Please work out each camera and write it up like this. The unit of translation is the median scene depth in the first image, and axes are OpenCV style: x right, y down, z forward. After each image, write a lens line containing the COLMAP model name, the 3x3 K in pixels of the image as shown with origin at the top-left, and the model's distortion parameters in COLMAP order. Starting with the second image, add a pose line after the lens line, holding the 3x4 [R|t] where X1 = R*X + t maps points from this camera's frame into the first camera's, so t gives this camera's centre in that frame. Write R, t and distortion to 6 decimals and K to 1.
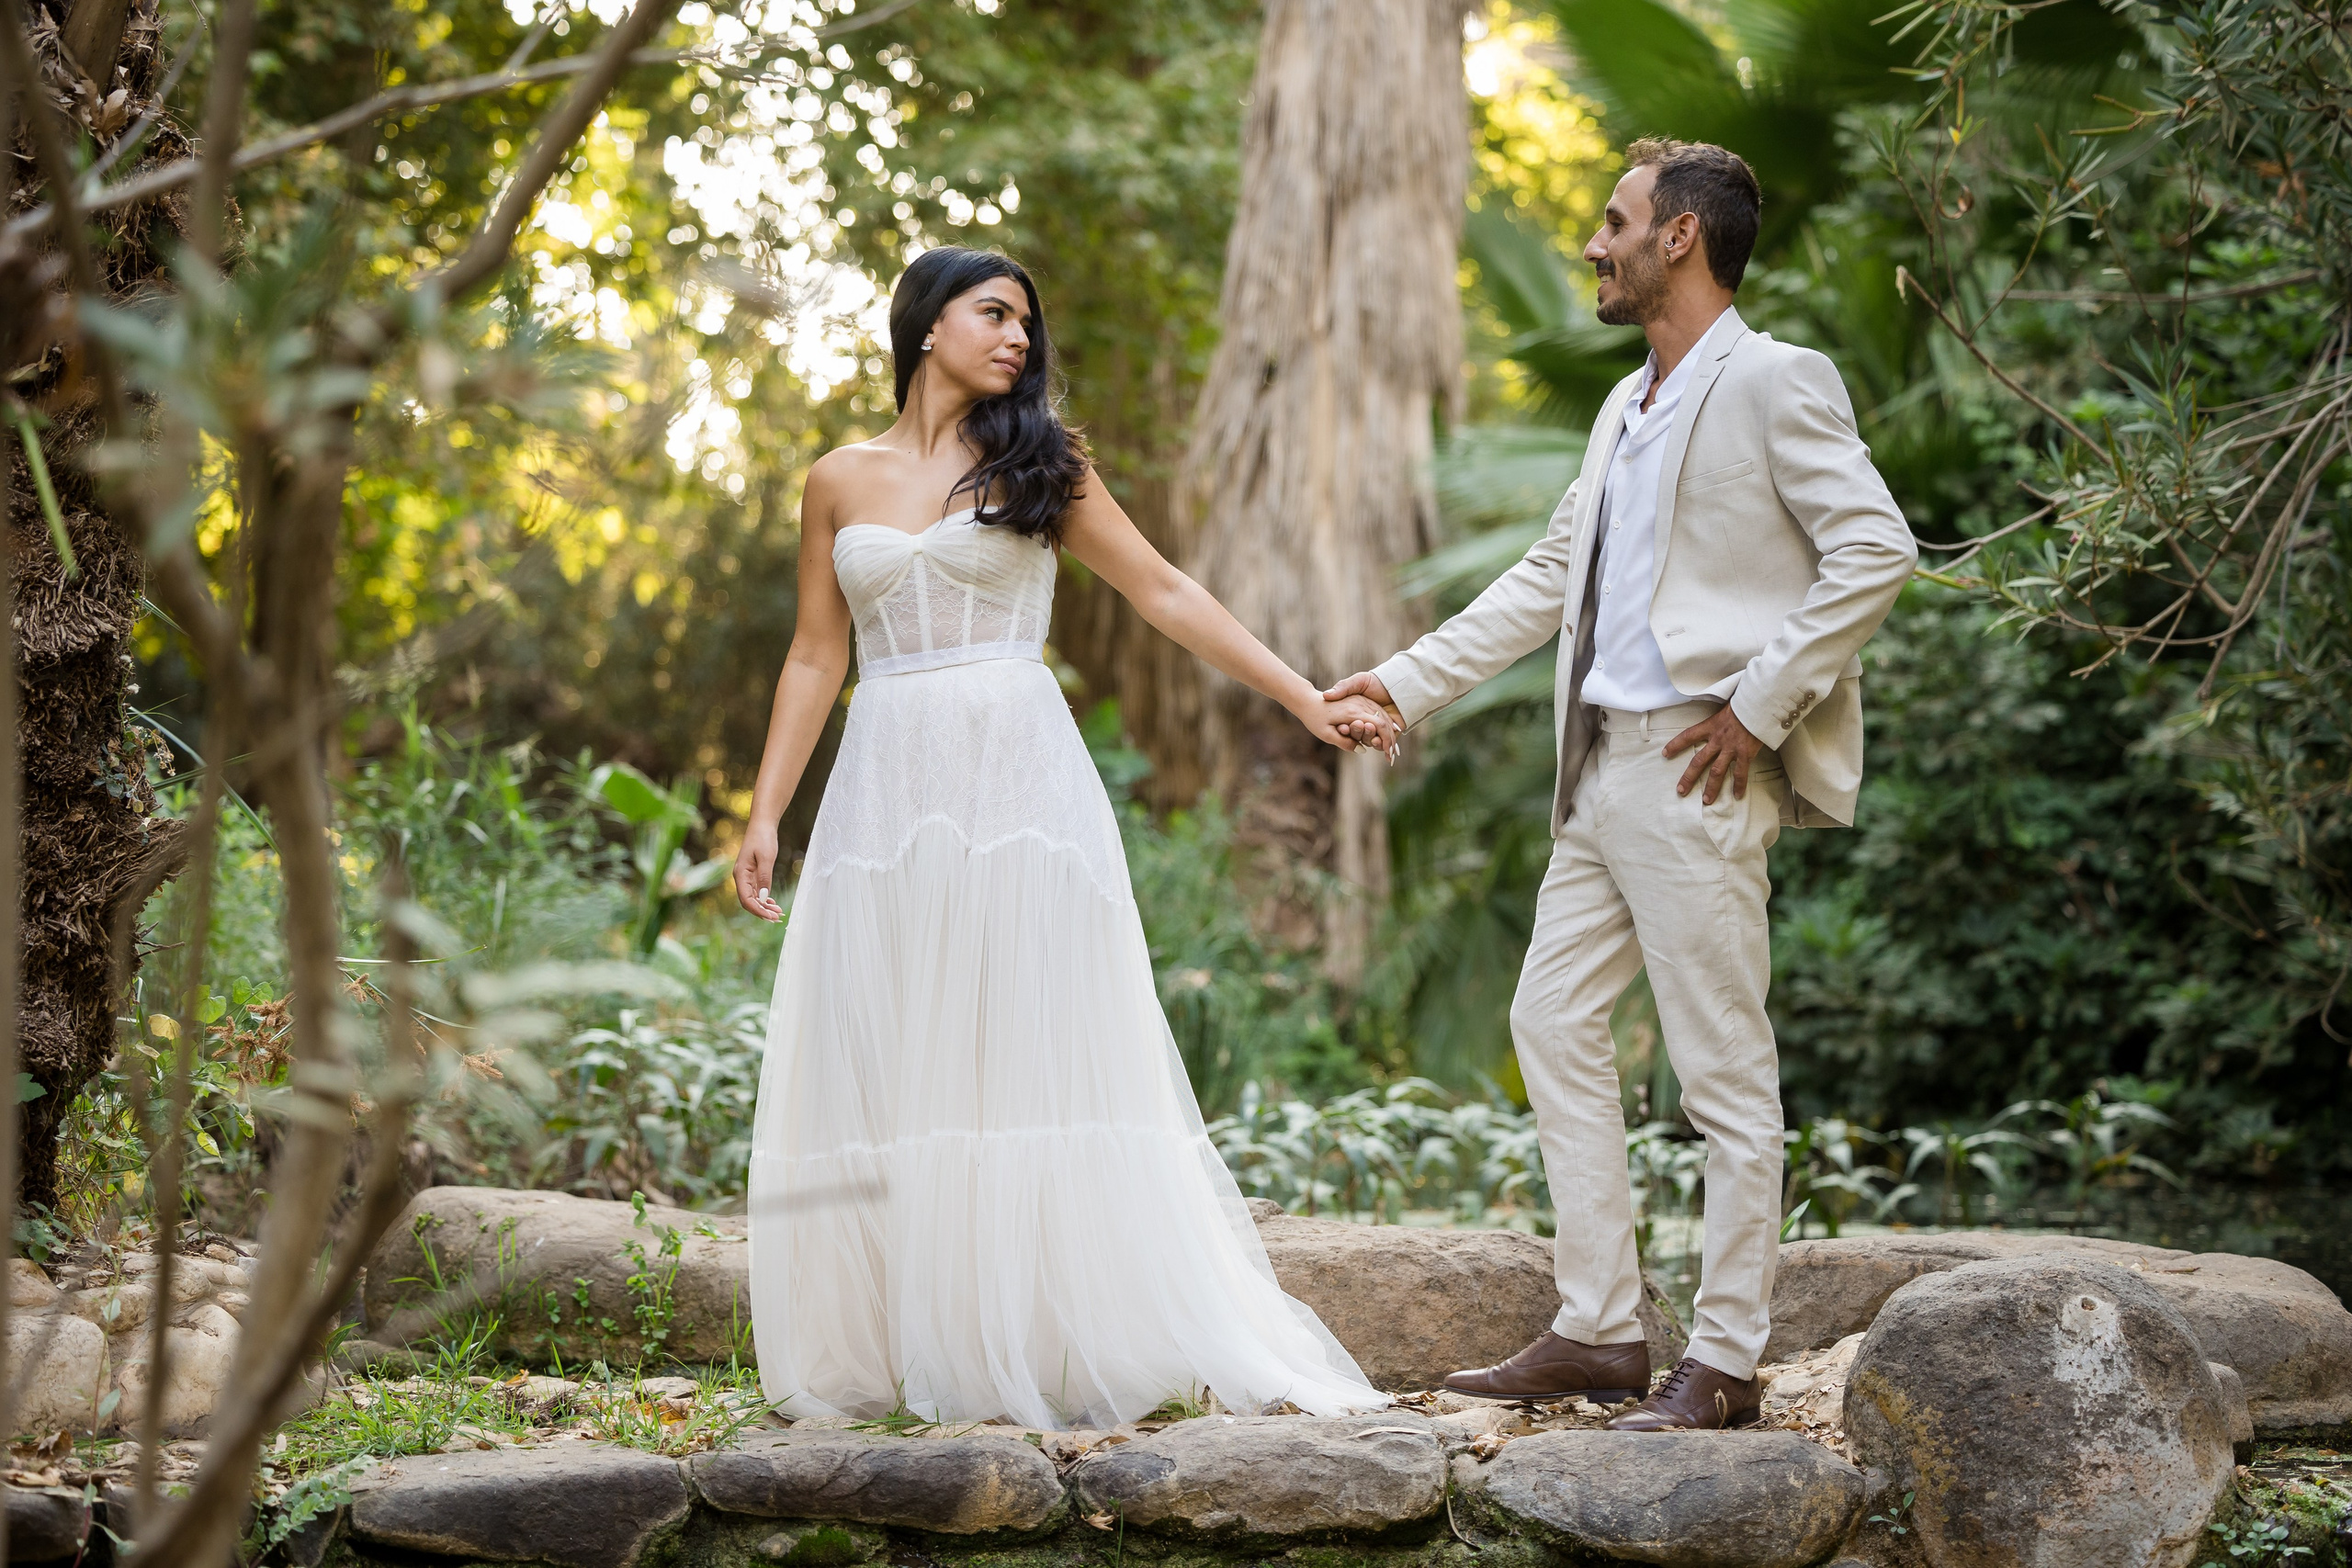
lens RADIAL K [[5485.9, 0, 1186.8], [0, 5485.9, 797.8], [0, 0, 1]] dist [-0.049823, 0.000000]
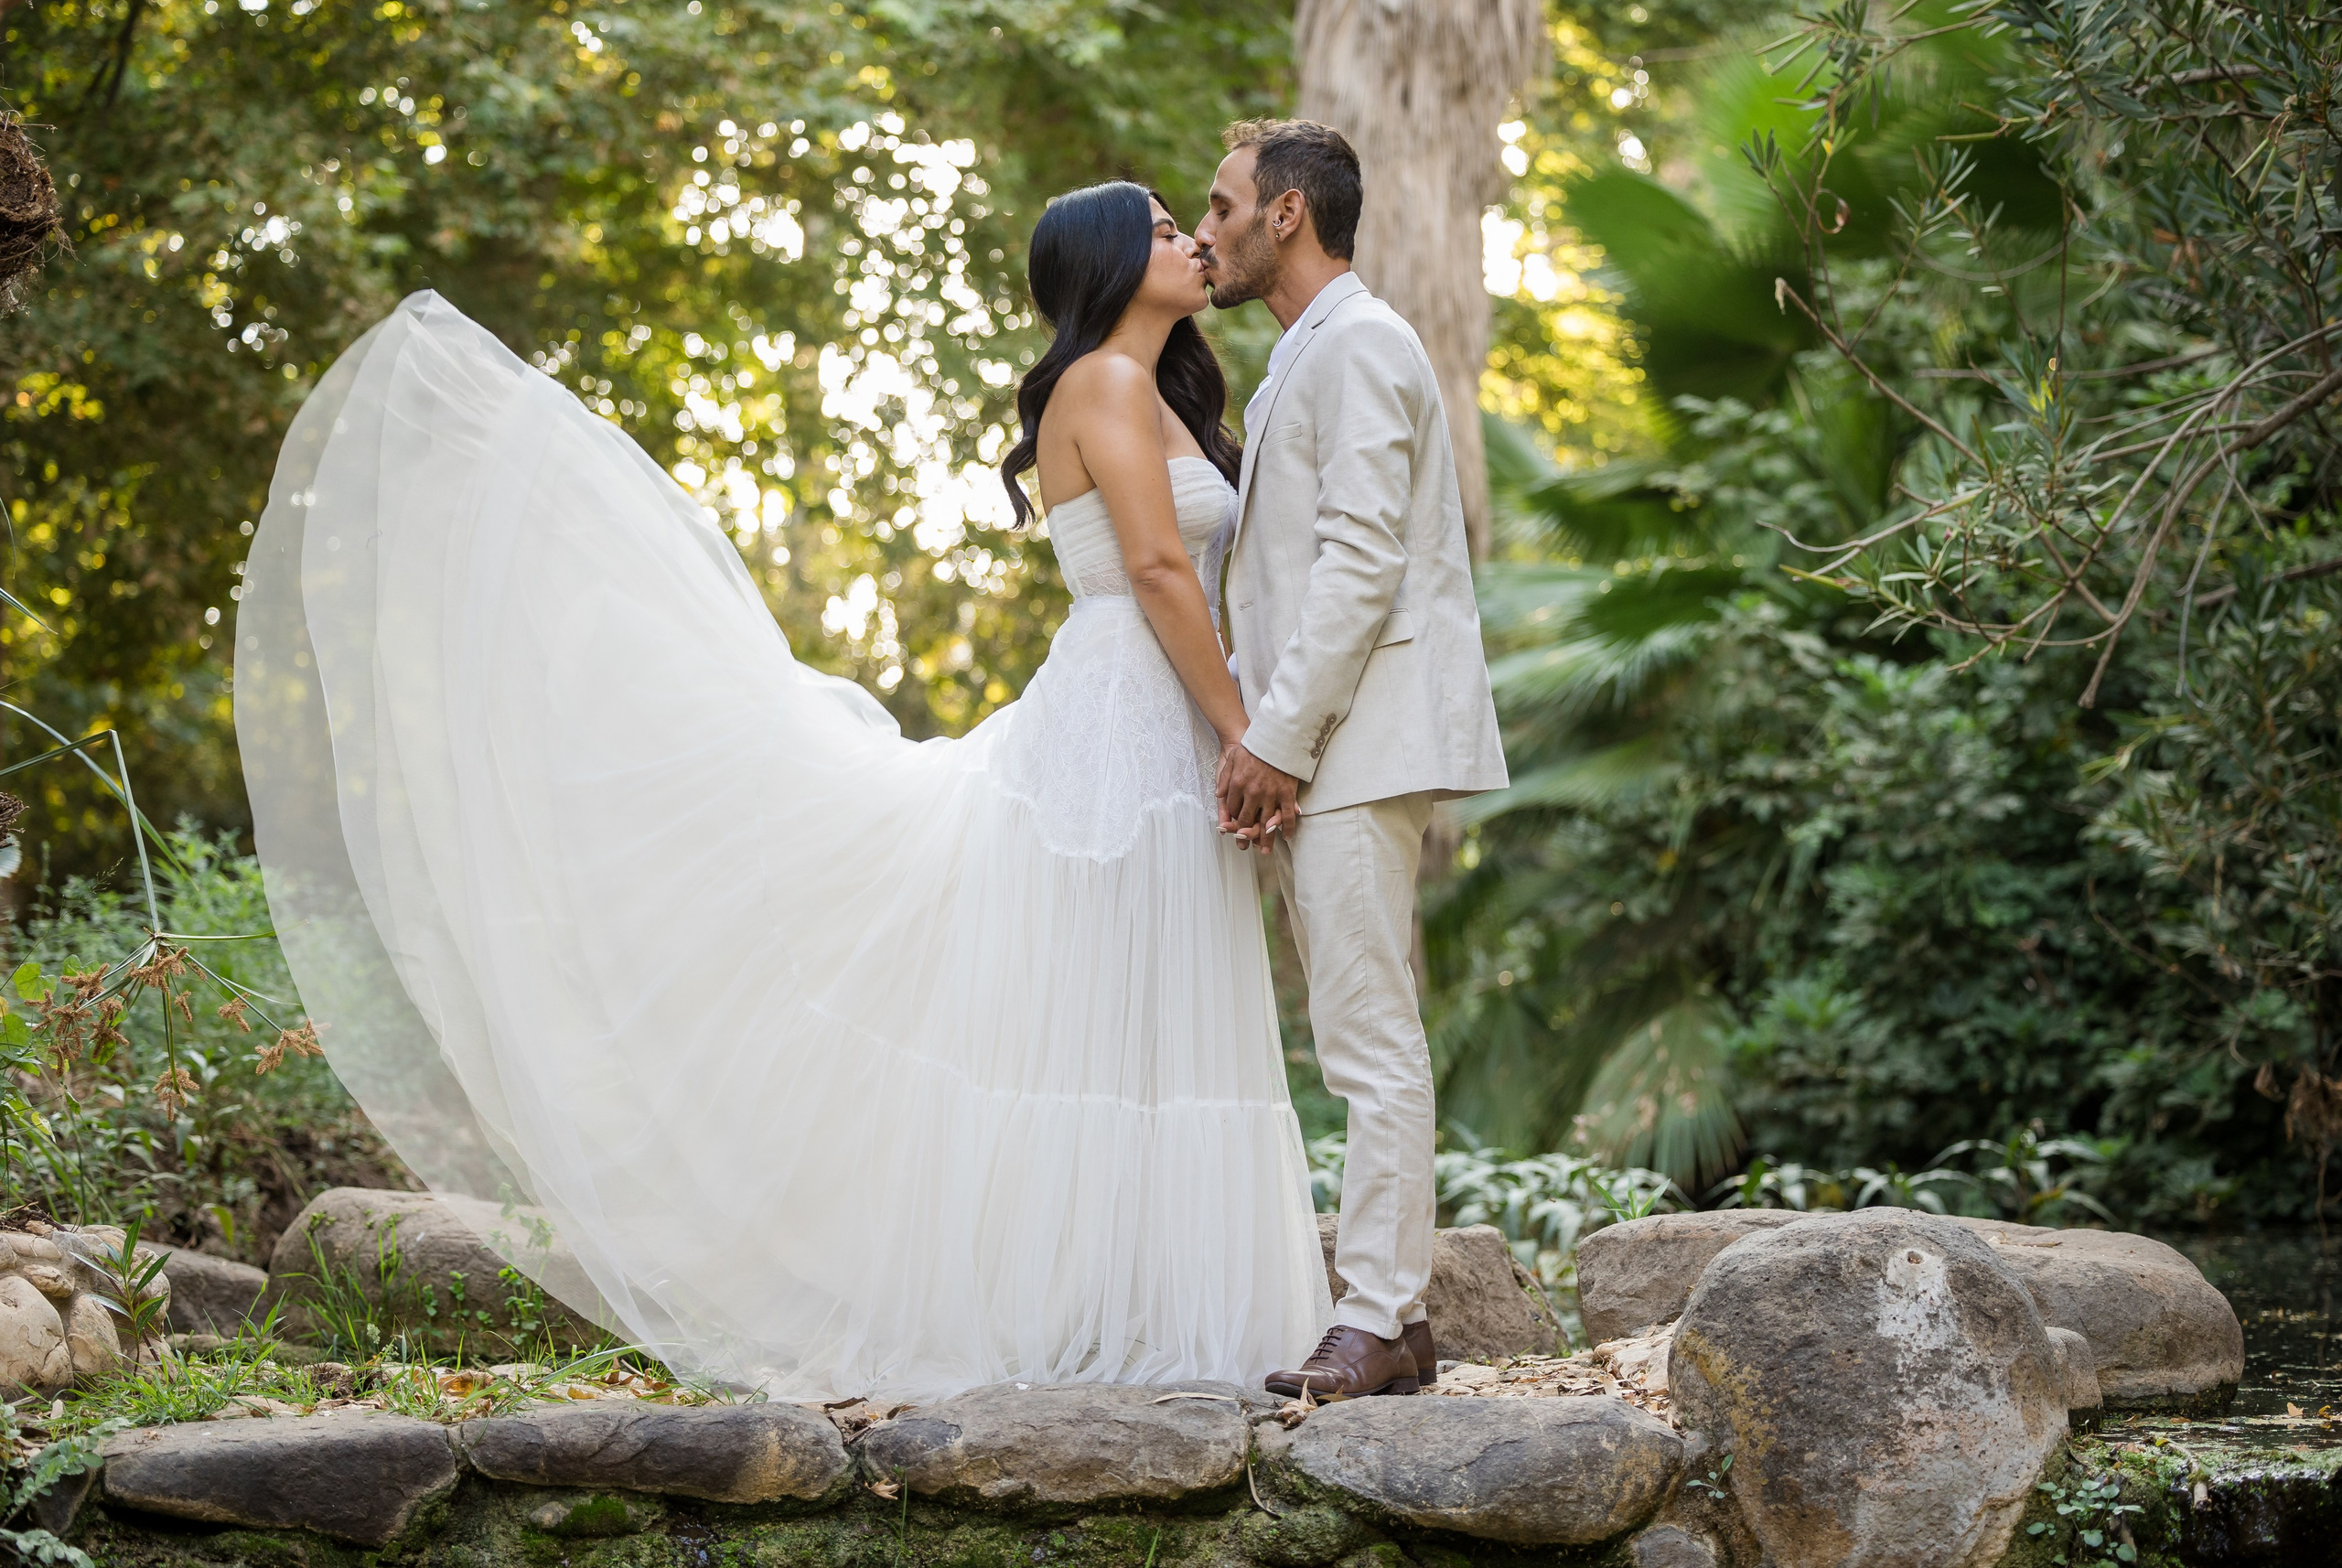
lens RADIAL K [[4808.1, 0, 1165.7], [0, 4808.1, 795.3], [0, 0, 1]] dist [-0.204857, 0.000000]
pose [[0.999521, -0.009290, -0.029509, 0.042609], [0.008368, 0.999478, -0.031212, 0.026391], [0.029783, 0.030950, 0.999077, 0.114336]]
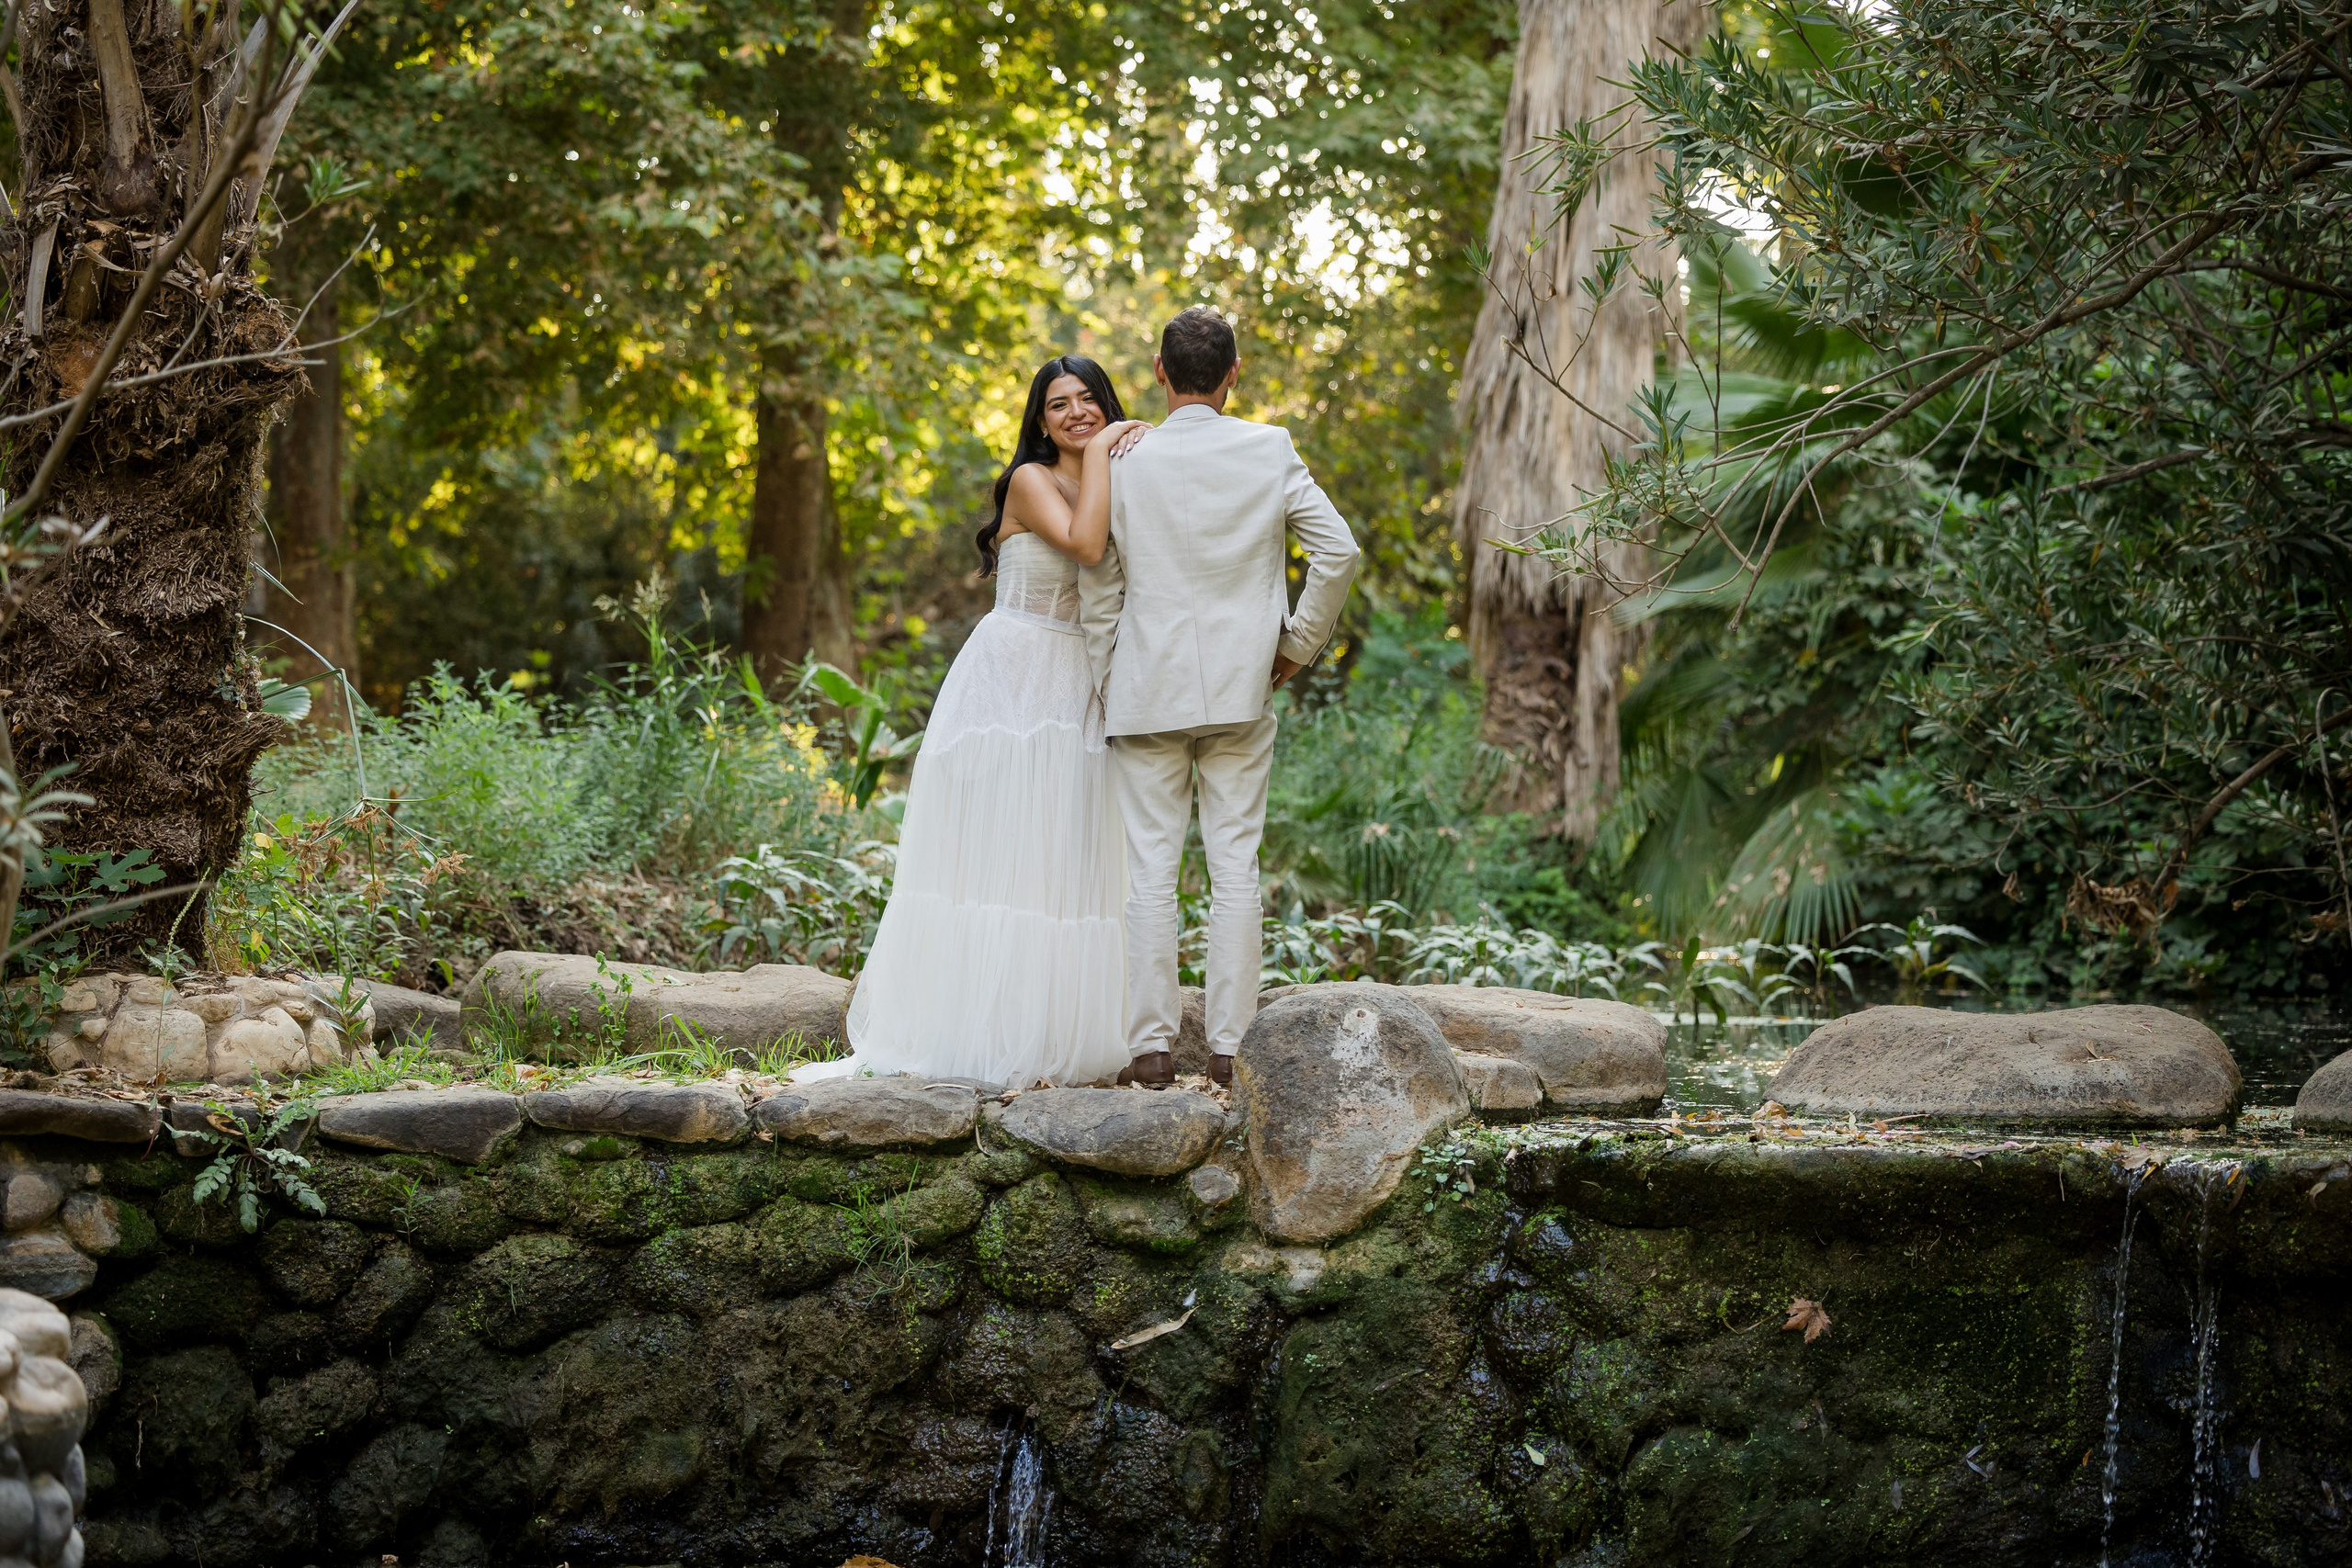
lens RADIAL K [[5112.2, 0, 1159.7], [0, 5112.2, 793.0], [0, 0, 1]] dist [-0.115242, 0.000000]
pose [[0.993317, 0.005480, -0.115290, 0.203026], [-0.002723, 0.999707, 0.024062, -0.007642], [0.115388, -0.023588, 0.993040, -0.381665]]
